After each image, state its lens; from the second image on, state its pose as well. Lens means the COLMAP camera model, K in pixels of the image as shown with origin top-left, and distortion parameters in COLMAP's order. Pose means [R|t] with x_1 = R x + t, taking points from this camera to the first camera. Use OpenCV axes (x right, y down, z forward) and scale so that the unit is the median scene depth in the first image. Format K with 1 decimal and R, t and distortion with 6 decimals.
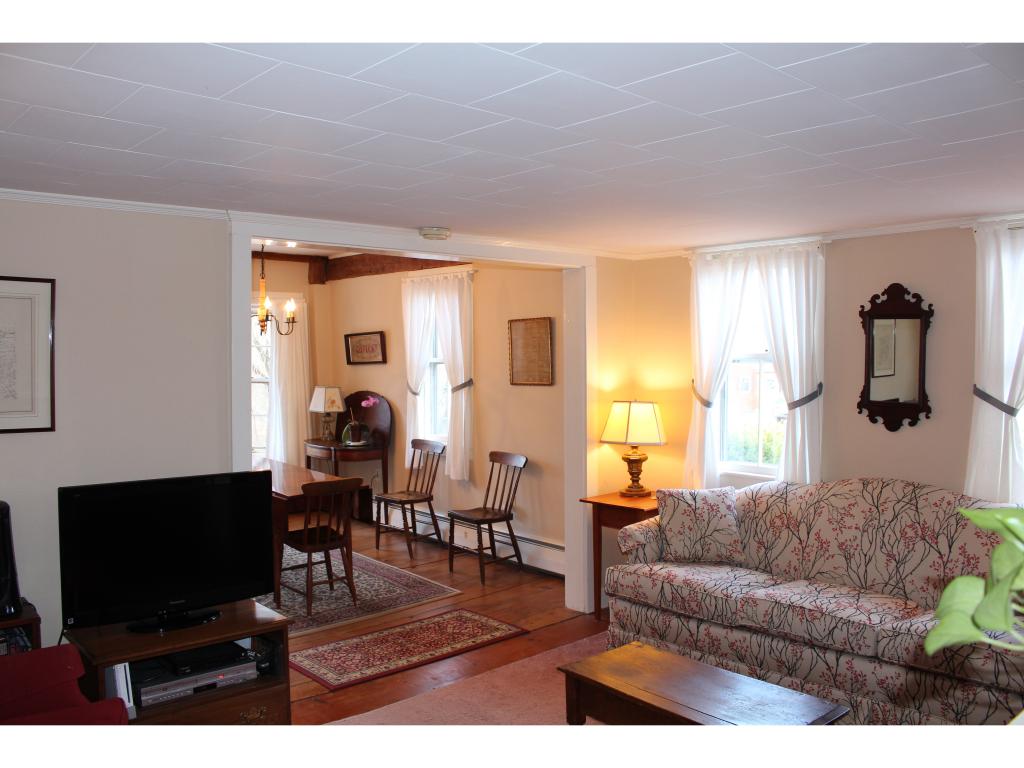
lens RADIAL K [[865.5, 0, 514.5], [0, 865.5, 384.7], [0, 0, 1]] dist [-0.120063, 0.019562]
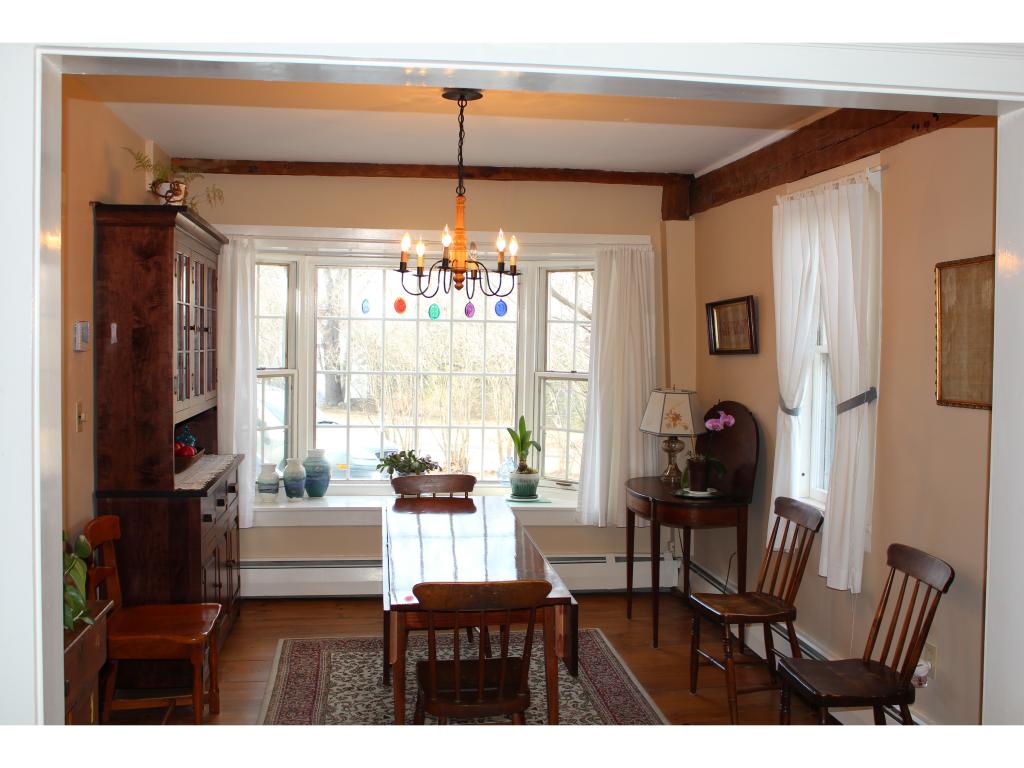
lens RADIAL K [[1080.6, 0, 509.9], [0, 1080.6, 381.0], [0, 0, 1]] dist [-0.100027, 0.000000]
pose [[0.844136, 0.037619, -0.534808, 0.088816], [-0.039190, 0.999196, 0.008427, -0.006934], [0.534695, 0.013845, 0.844931, 0.335660]]
